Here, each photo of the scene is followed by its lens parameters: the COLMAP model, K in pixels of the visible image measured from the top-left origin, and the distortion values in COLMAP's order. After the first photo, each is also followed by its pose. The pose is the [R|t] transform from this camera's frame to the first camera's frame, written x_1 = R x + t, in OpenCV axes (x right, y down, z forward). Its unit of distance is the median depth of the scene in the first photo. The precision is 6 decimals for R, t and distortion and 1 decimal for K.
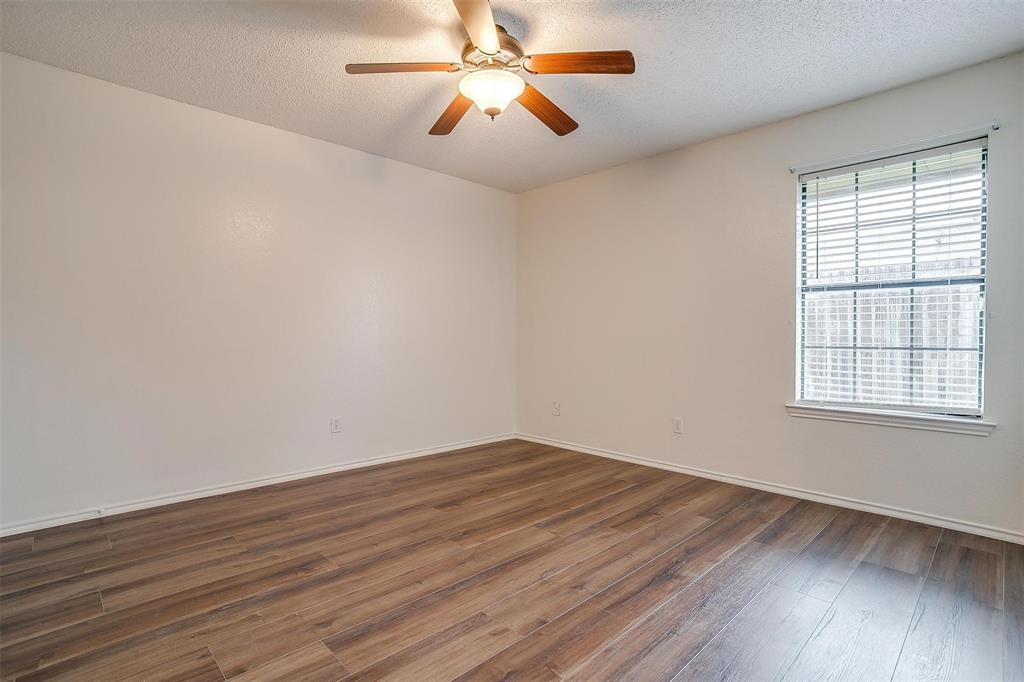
lens RADIAL K [[507.4, 0, 490.3], [0, 507.4, 354.6], [0, 0, 1]] dist [-0.051206, 0.031857]
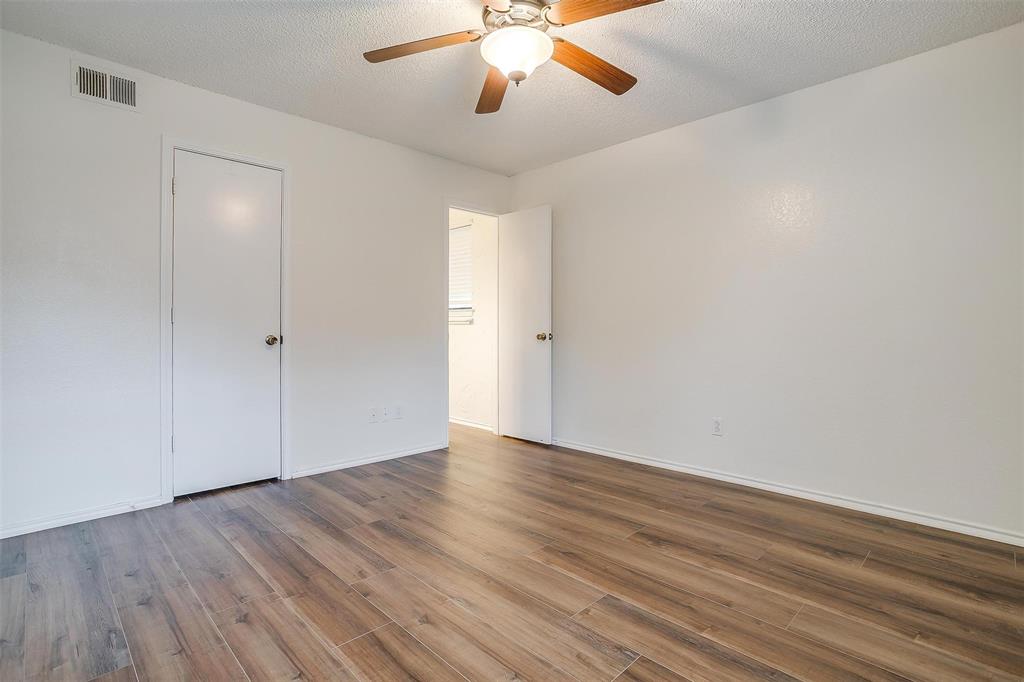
lens RADIAL K [[488.2, 0, 512.0], [0, 488.2, 341.0], [0, 0, 1]] dist [-0.052817, 0.027697]
pose [[0.030855, 0.022940, -0.999261, 0.994563], [-0.038095, 0.999037, 0.021759, -0.033906], [0.998798, 0.037396, 0.031699, 1.112516]]
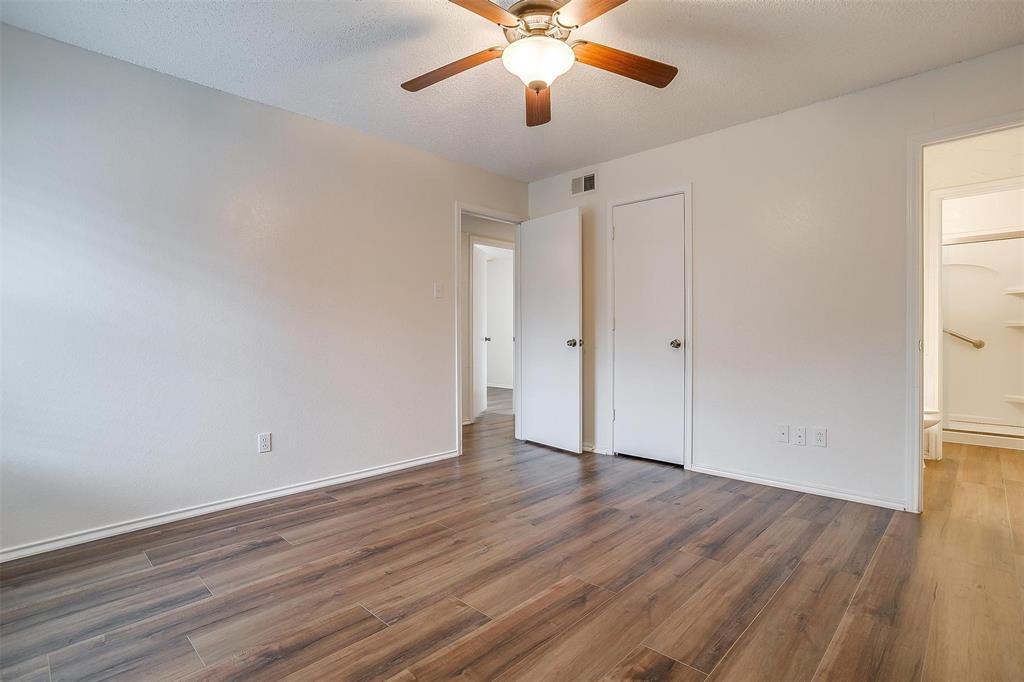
lens RADIAL K [[488.2, 0, 512.0], [0, 488.2, 341.0], [0, 0, 1]] dist [-0.052817, 0.027697]
pose [[-0.997569, 0.003890, -0.069571, 0.130981], [0.000317, 0.998684, 0.051294, -0.075284], [0.069679, 0.051147, -0.996257, 2.153473]]
